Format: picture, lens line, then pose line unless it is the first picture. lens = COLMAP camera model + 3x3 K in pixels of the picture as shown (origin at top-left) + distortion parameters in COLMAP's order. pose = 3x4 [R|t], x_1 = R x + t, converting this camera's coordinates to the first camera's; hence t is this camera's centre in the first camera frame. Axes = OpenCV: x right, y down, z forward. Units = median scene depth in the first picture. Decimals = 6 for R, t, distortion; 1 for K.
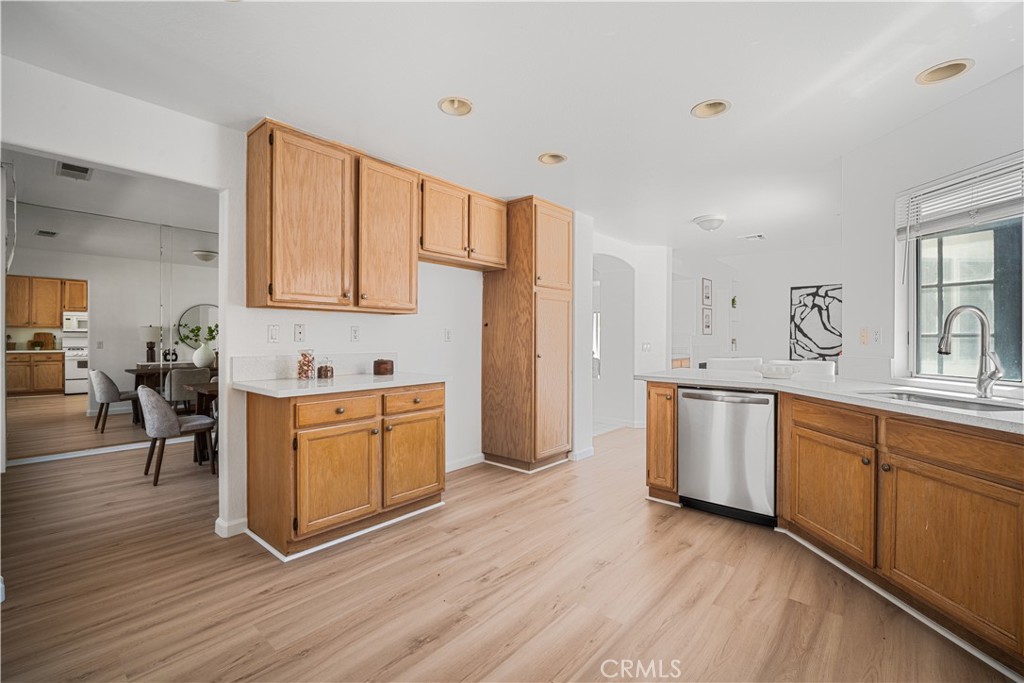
lens RADIAL K [[448.4, 0, 512.0], [0, 448.4, 341.5], [0, 0, 1]] dist [0.000465, 0.000443]
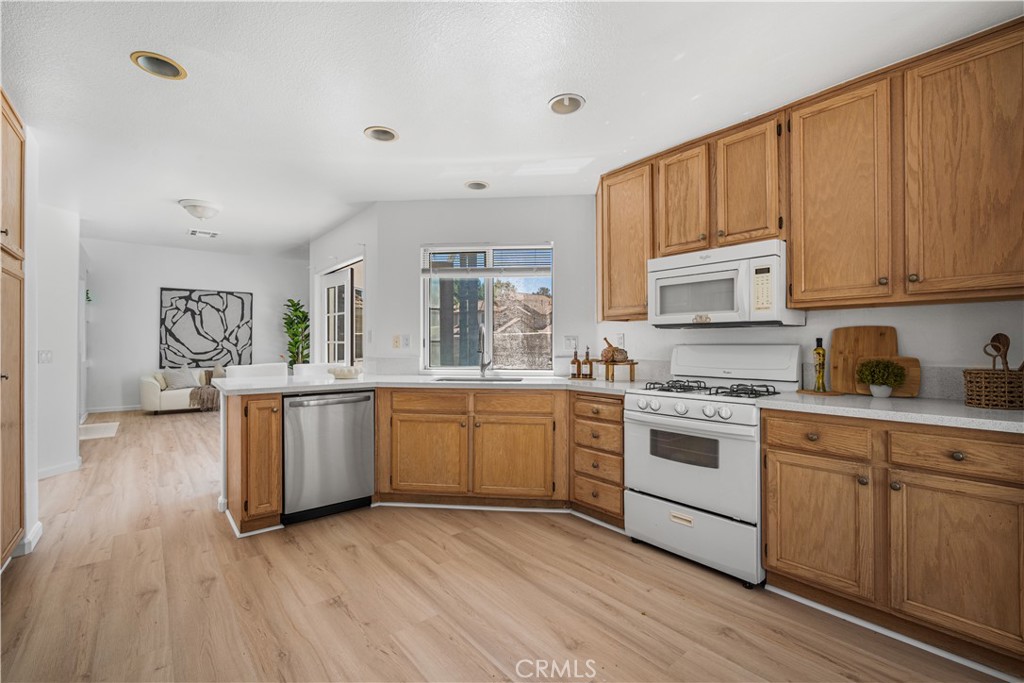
lens RADIAL K [[454.3, 0, 512.0], [0, 454.3, 341.5], [0, 0, 1]] dist [0.000494, 0.000219]
pose [[0.180455, 0.001583, 0.983582, -0.321189], [0.008881, 0.999955, -0.003238, -0.003365], [-0.983543, 0.009319, 0.180433, 0.259003]]
